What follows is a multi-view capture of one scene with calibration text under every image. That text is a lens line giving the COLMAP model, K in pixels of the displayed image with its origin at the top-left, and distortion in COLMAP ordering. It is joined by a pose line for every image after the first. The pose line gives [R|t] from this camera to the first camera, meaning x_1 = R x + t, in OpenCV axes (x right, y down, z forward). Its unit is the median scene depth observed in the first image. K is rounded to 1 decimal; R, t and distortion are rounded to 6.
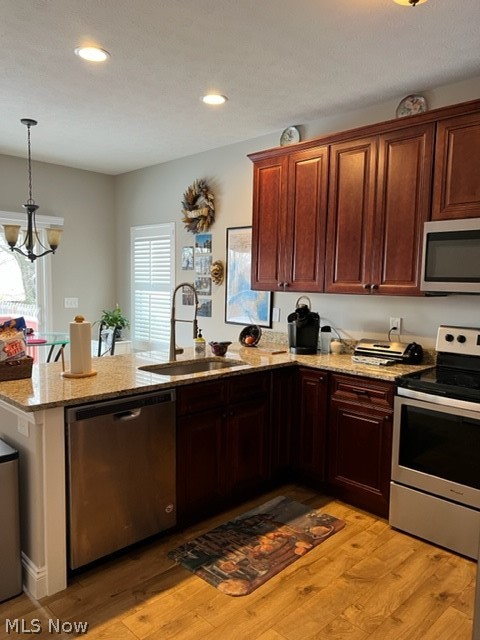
lens RADIAL K [[486.9, 0, 243.3], [0, 486.9, 325.8], [0, 0, 1]] dist [-0.005950, -0.003339]
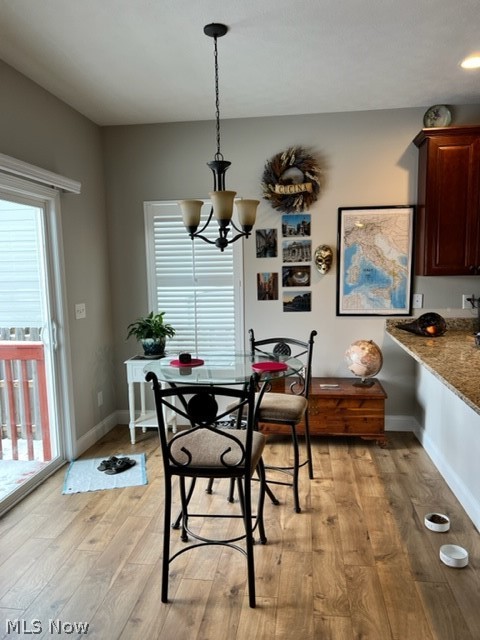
lens RADIAL K [[486.9, 0, 242.3], [0, 486.9, 314.8], [0, 0, 1]] dist [-0.005950, -0.003339]
pose [[0.785369, -0.101089, 0.610718, -0.695236], [0.095024, 0.994570, 0.042427, -0.060546], [-0.611691, 0.024712, 0.790710, 0.402669]]
